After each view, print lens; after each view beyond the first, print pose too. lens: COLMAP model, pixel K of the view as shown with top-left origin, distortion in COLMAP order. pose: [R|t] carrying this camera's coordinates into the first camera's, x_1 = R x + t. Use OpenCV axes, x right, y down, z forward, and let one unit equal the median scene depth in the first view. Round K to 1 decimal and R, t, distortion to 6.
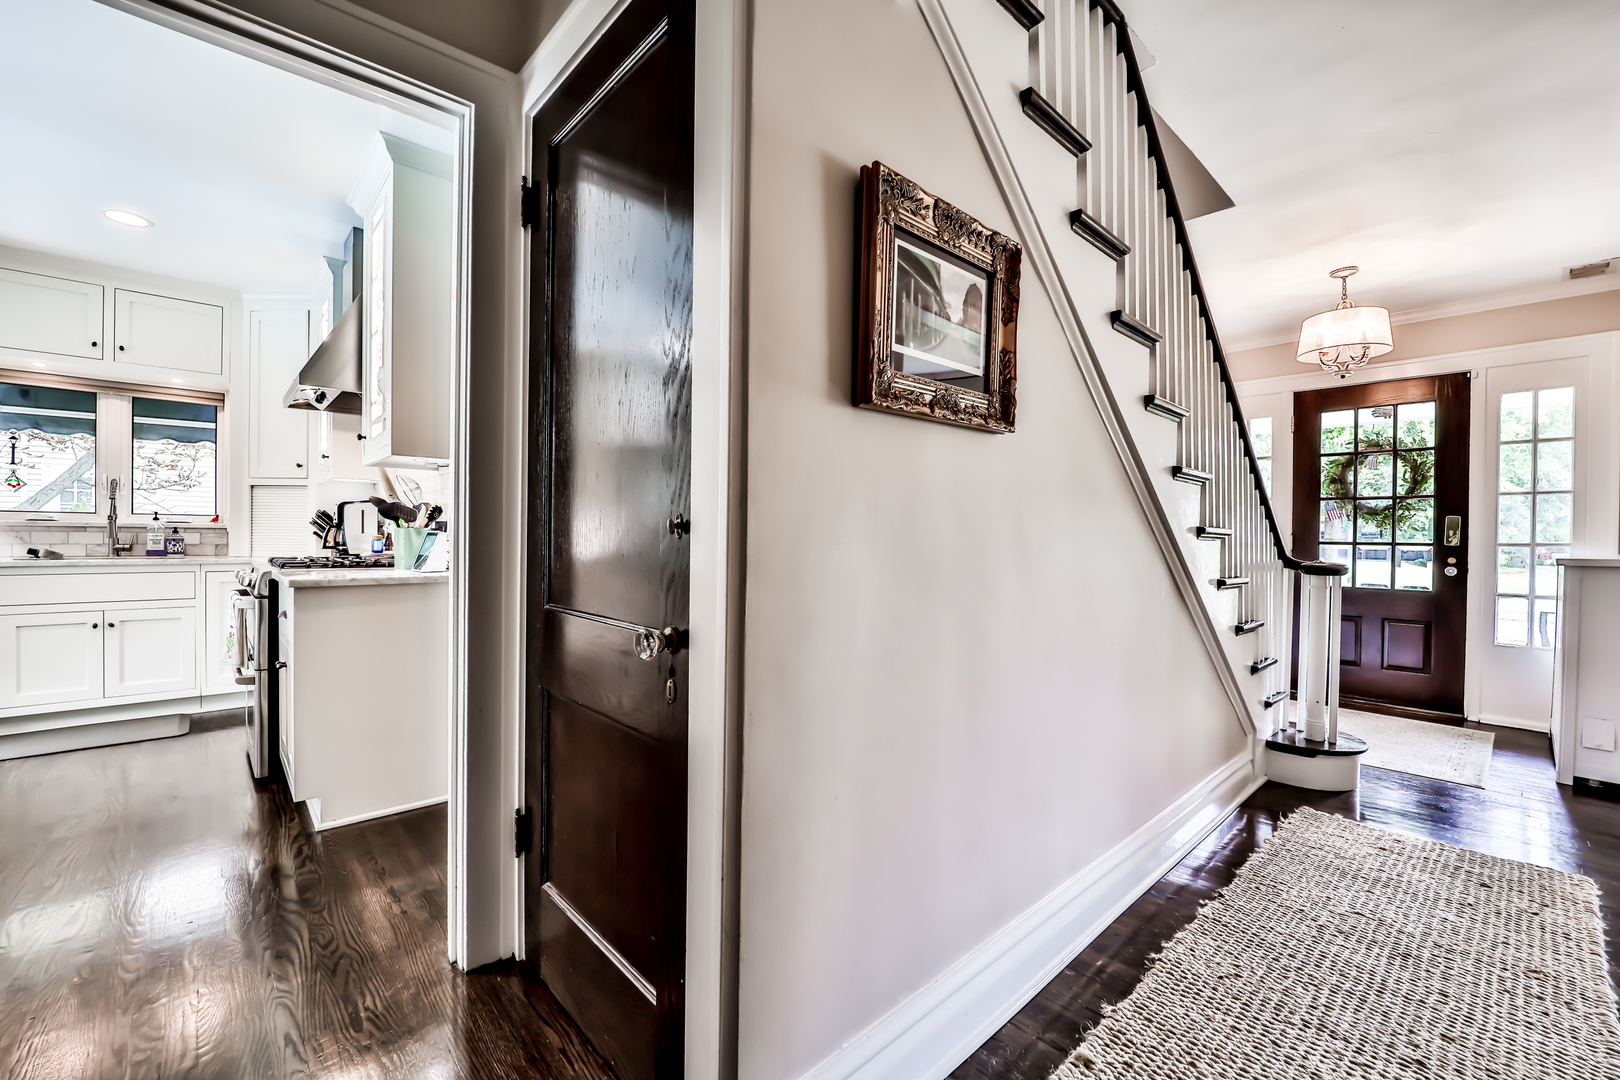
lens RADIAL K [[663.4, 0, 810.7], [0, 663.4, 541.3], [0, 0, 1]] dist [-0.009317, -0.003362]
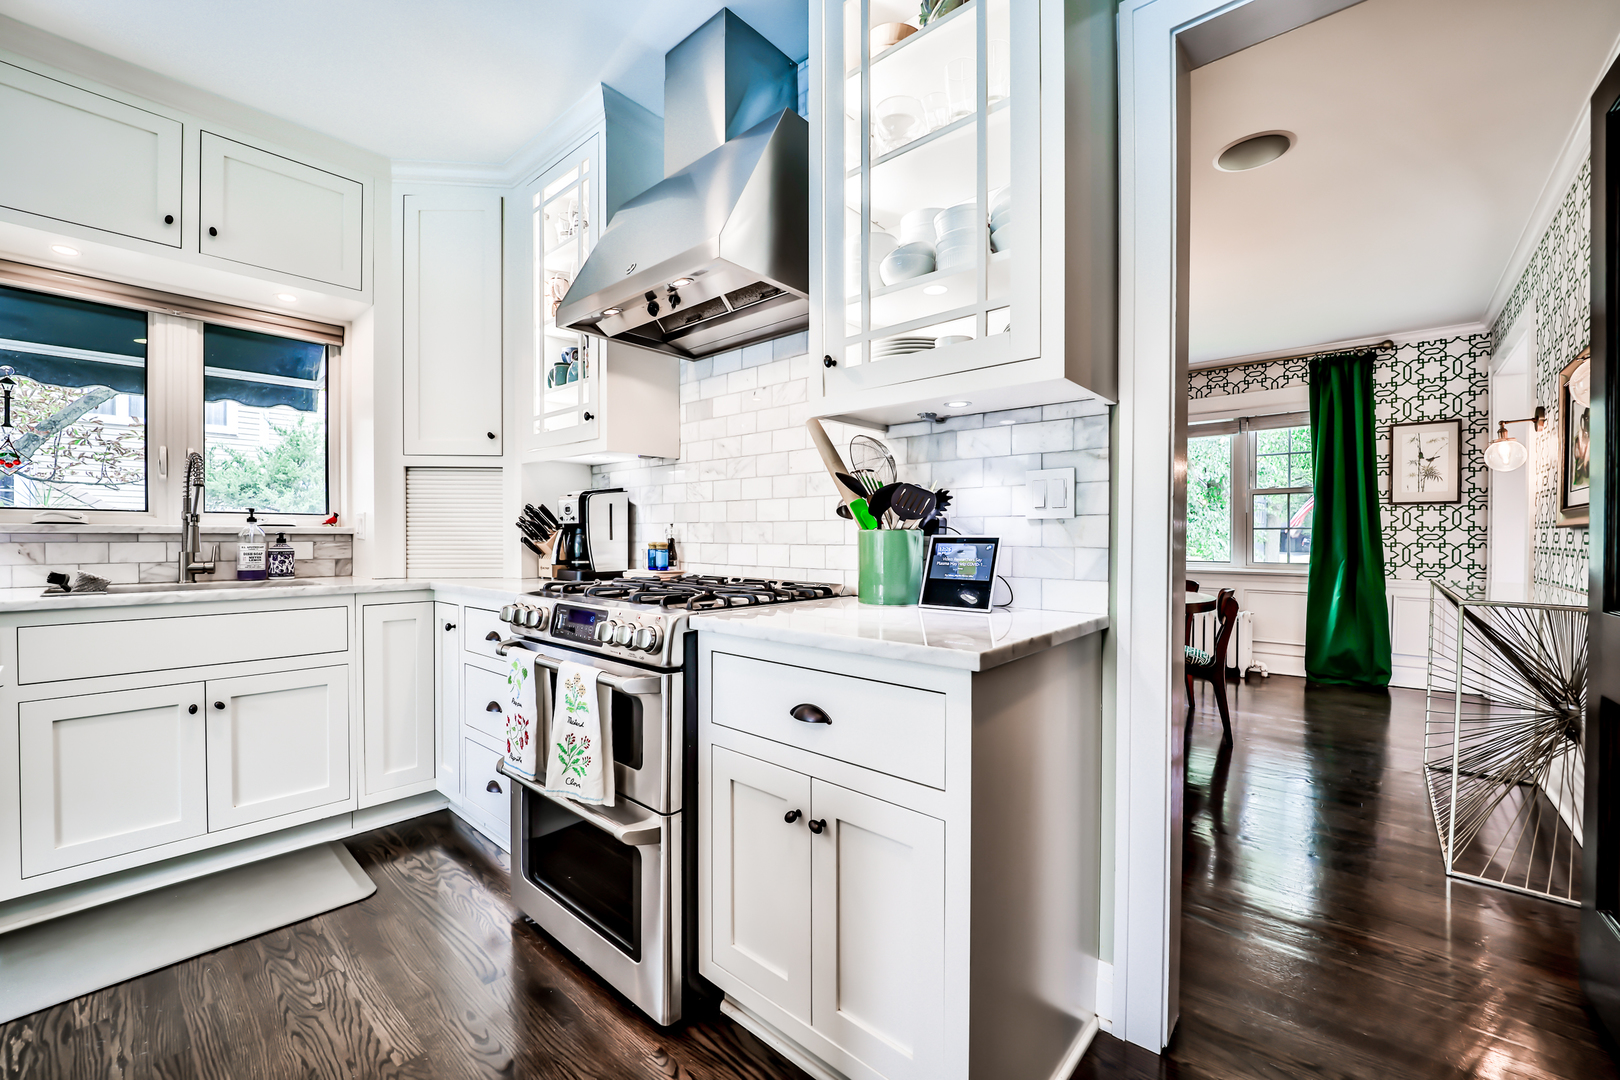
lens RADIAL K [[650.0, 0, 810.0], [0, 650.0, 540.0], [0, 0, 1]] dist [-0.006632, -0.005202]
pose [[0.994449, -0.011273, 0.104614, -0.552001], [0.011395, 0.999935, -0.000570, -0.009132], [-0.104601, 0.001759, 0.994513, 0.347392]]
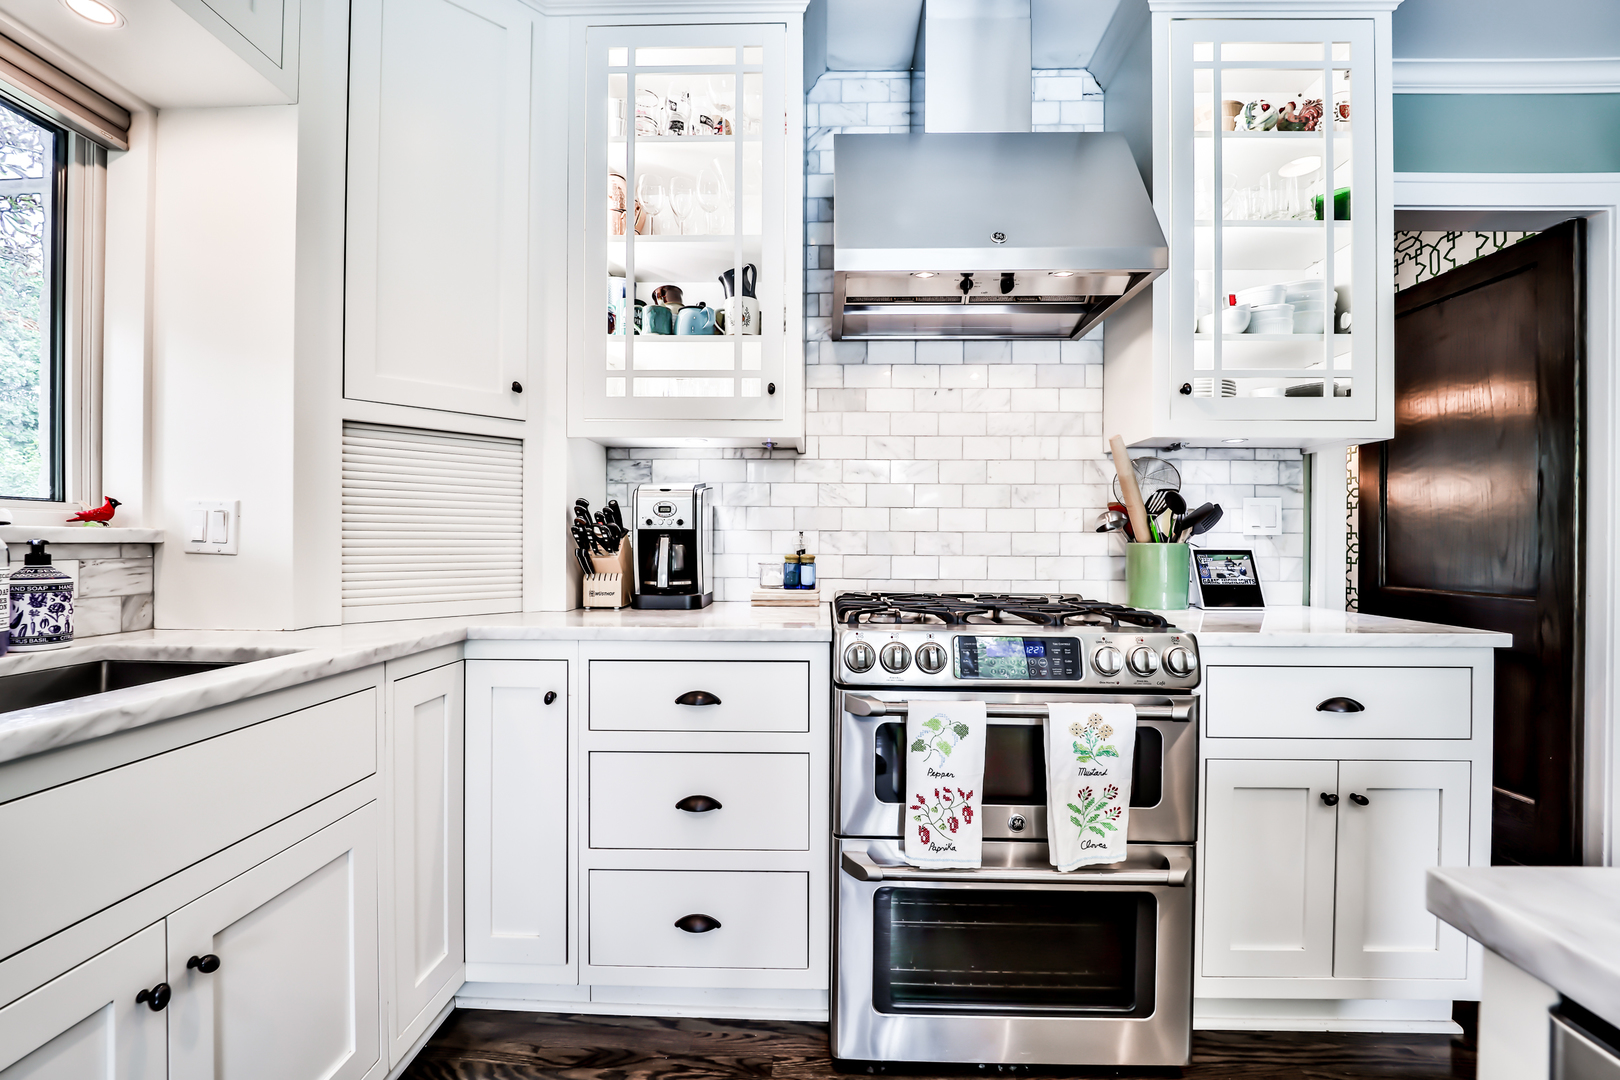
lens RADIAL K [[650.0, 0, 810.0], [0, 650.0, 540.0], [0, 0, 1]] dist [-0.006632, -0.005202]
pose [[0.697749, -0.007365, 0.716305, -0.969886], [0.009104, 0.999958, 0.001413, -0.020385], [-0.716285, 0.005535, 0.697786, 0.612149]]
